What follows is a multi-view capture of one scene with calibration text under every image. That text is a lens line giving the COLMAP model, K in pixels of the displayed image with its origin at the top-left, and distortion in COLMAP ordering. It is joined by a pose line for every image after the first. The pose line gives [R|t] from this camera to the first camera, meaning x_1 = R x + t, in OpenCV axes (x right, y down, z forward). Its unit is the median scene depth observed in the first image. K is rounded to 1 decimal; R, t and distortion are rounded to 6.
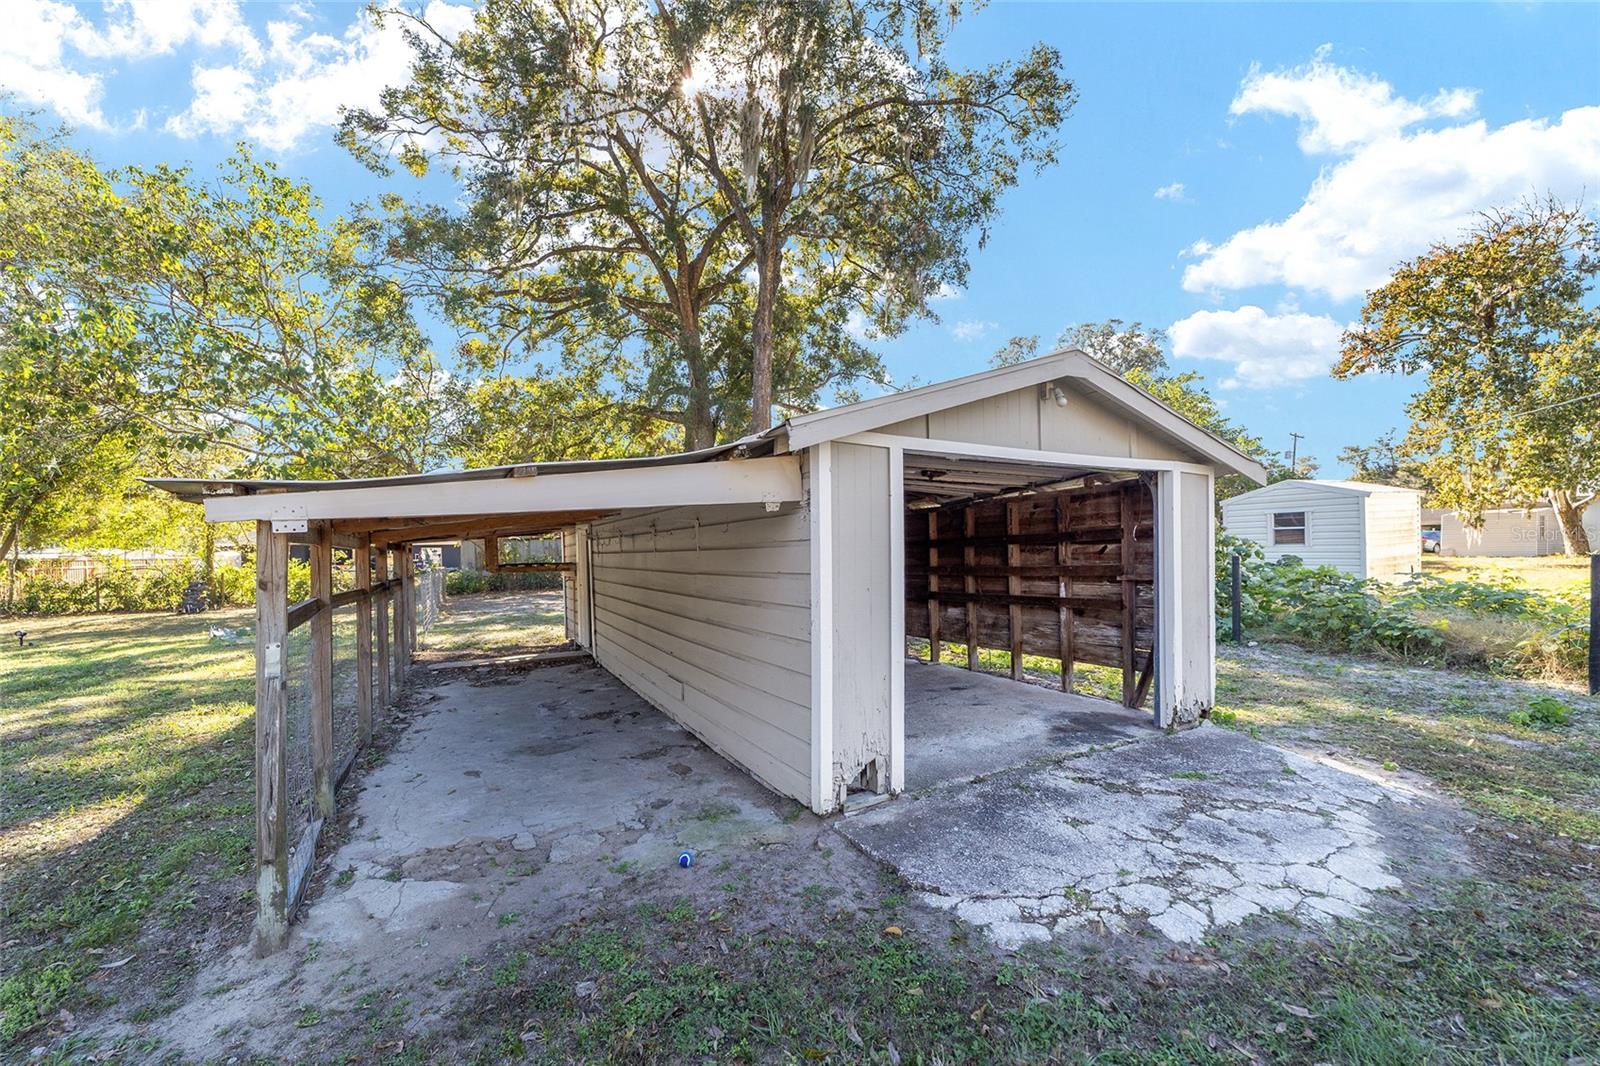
lens RADIAL K [[610.4, 0, 796.4], [0, 610.4, 538.8], [0, 0, 1]] dist [-0.000490, 0.000825]
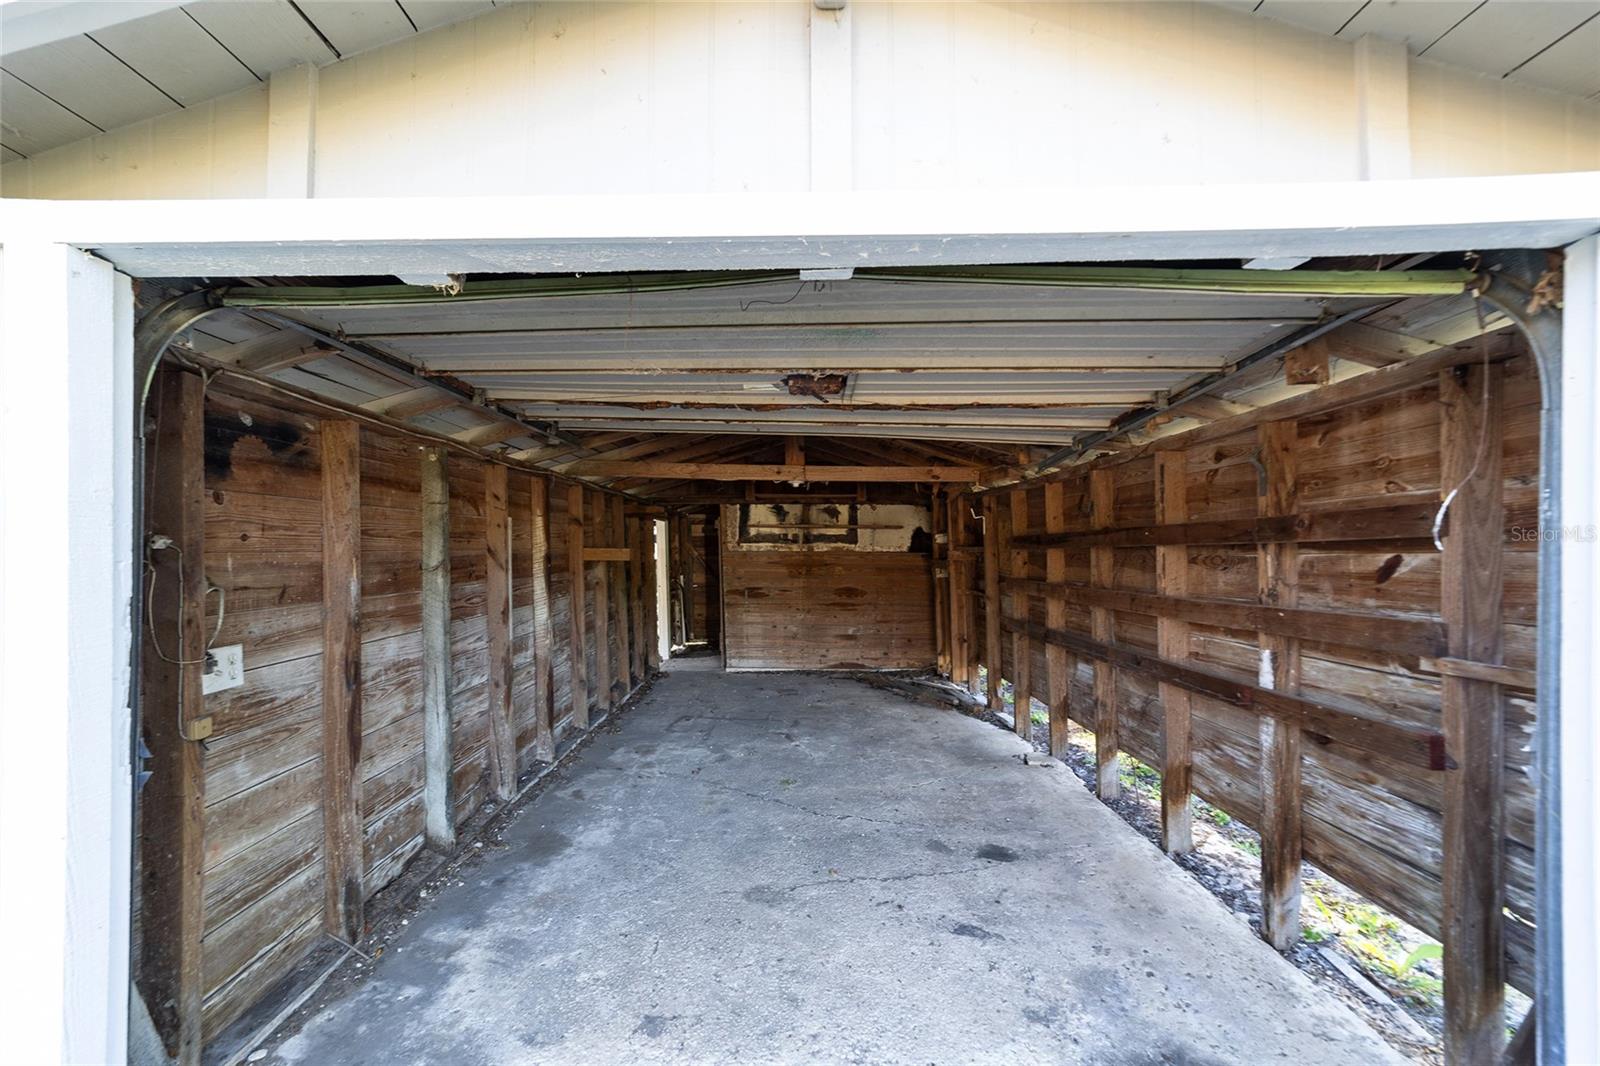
lens RADIAL K [[610.4, 0, 802.9], [0, 610.4, 538.0], [0, 0, 1]] dist [-0.000490, 0.000825]
pose [[0.886256, 0.002300, -0.463190, 0.357775], [0.005672, 0.999859, 0.015816, -0.005675], [0.463161, -0.016645, 0.886118, 0.532027]]
